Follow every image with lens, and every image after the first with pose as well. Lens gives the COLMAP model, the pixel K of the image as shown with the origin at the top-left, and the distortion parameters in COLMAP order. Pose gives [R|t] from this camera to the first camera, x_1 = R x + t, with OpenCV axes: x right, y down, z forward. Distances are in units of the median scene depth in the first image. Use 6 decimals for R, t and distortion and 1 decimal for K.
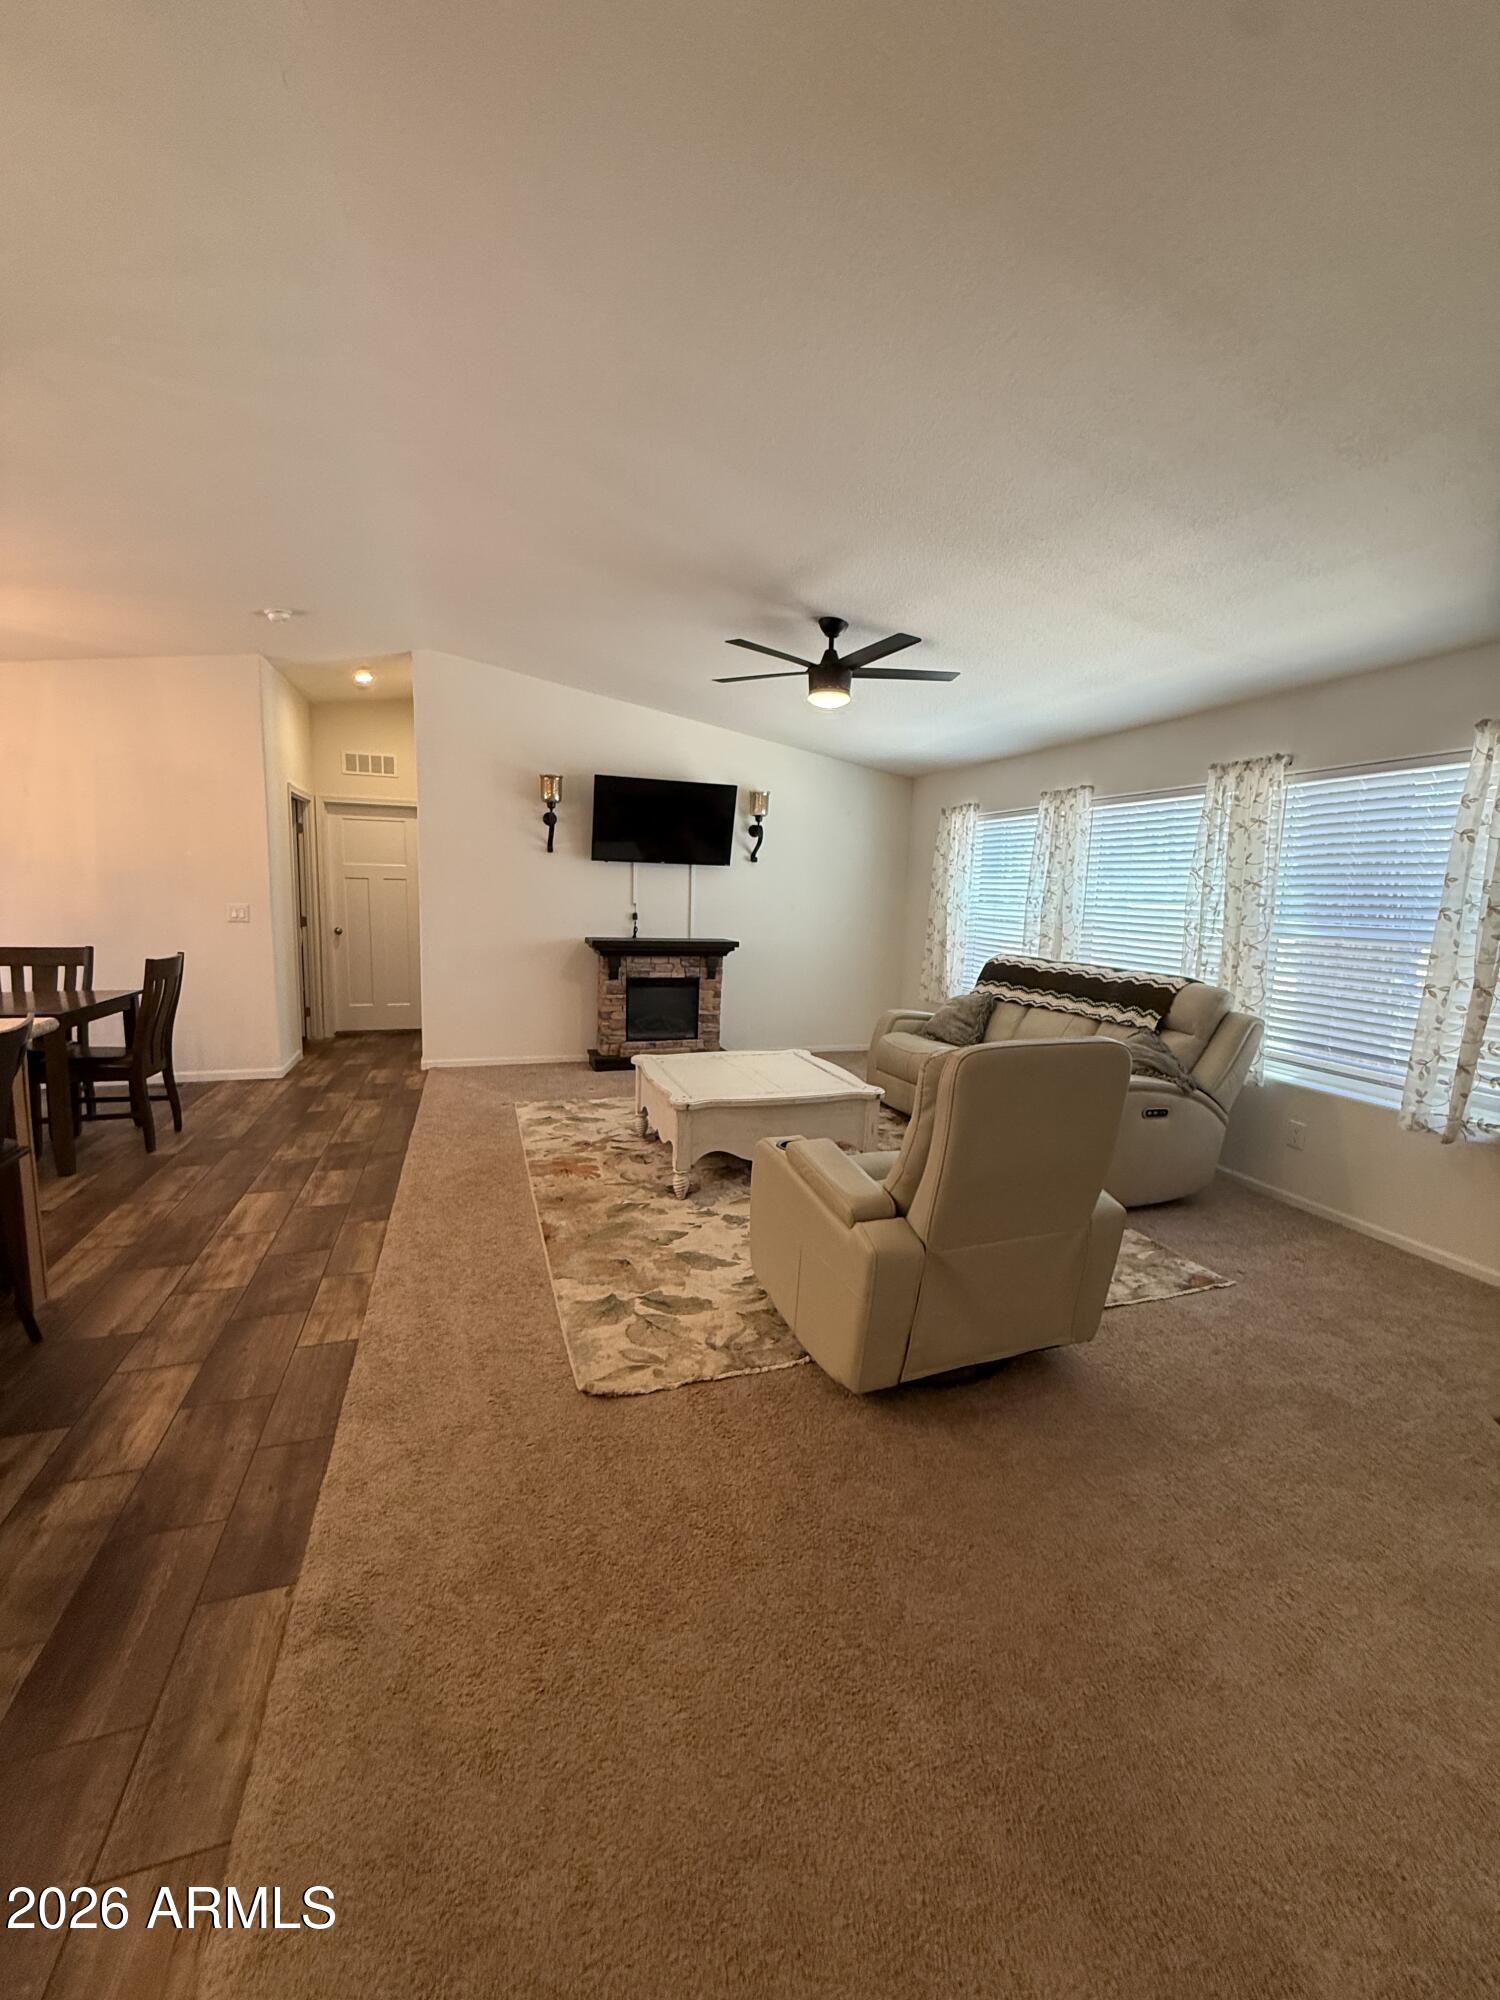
lens RADIAL K [[793.7, 0, 751.7], [0, 793.7, 995.6], [0, 0, 1]] dist [-0.002880, 0.000198]
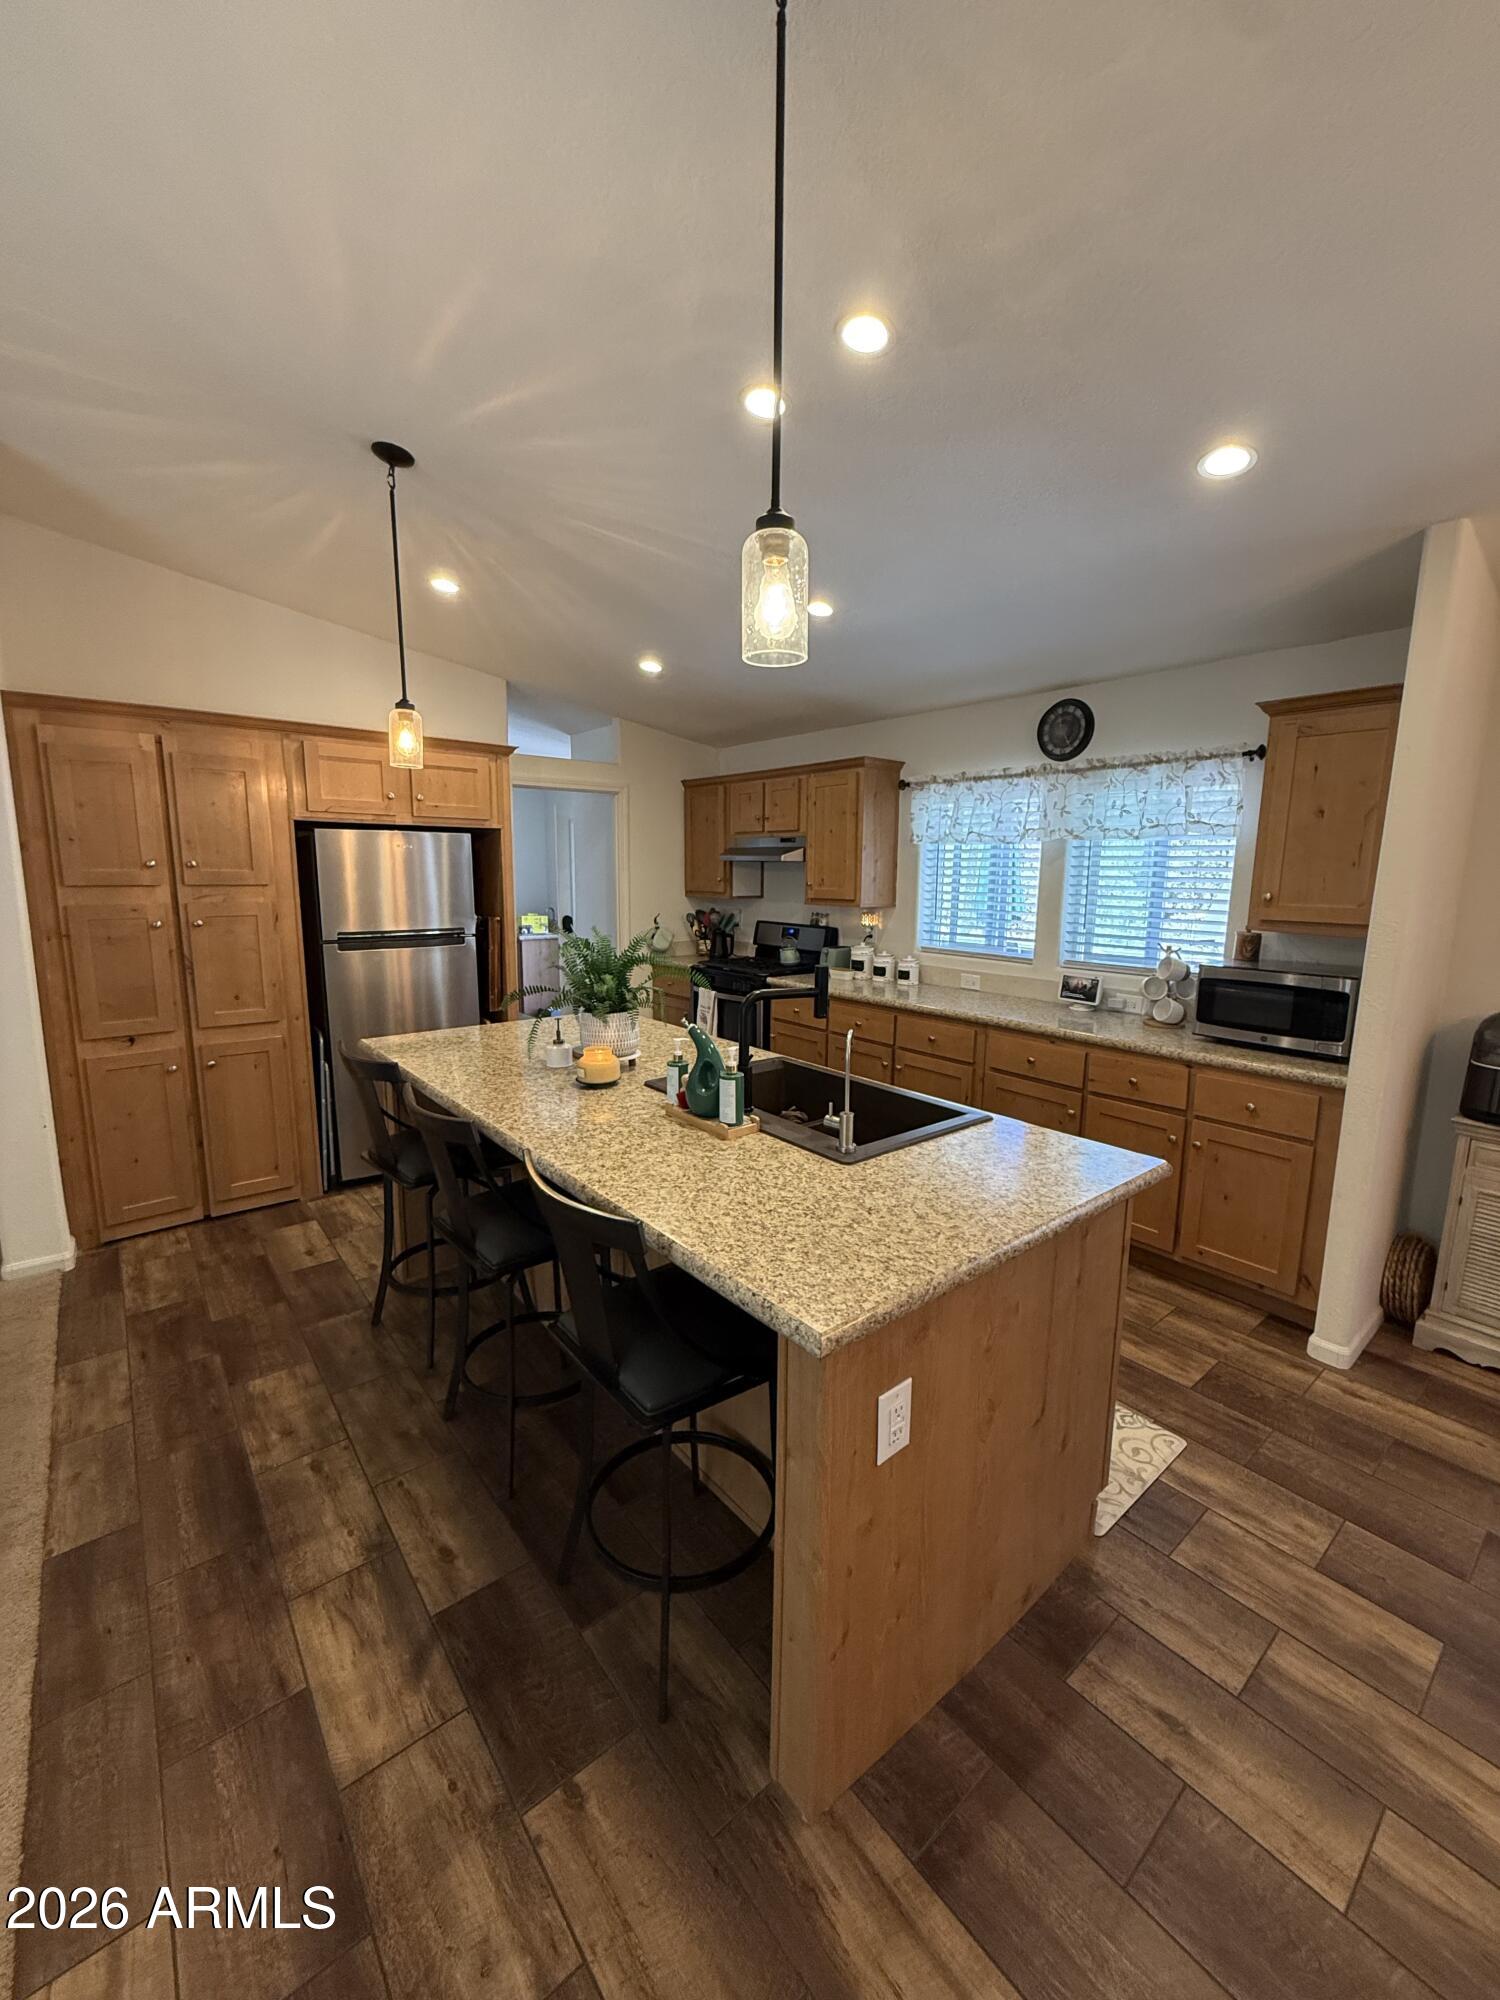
lens RADIAL K [[793.7, 0, 755.9], [0, 793.7, 994.3], [0, 0, 1]] dist [-0.002880, 0.000198]
pose [[-0.935793, 0.015600, -0.352204, -0.450224], [-0.084177, 0.960239, 0.266187, -0.162645], [0.342352, 0.278743, -0.897272, 0.842117]]
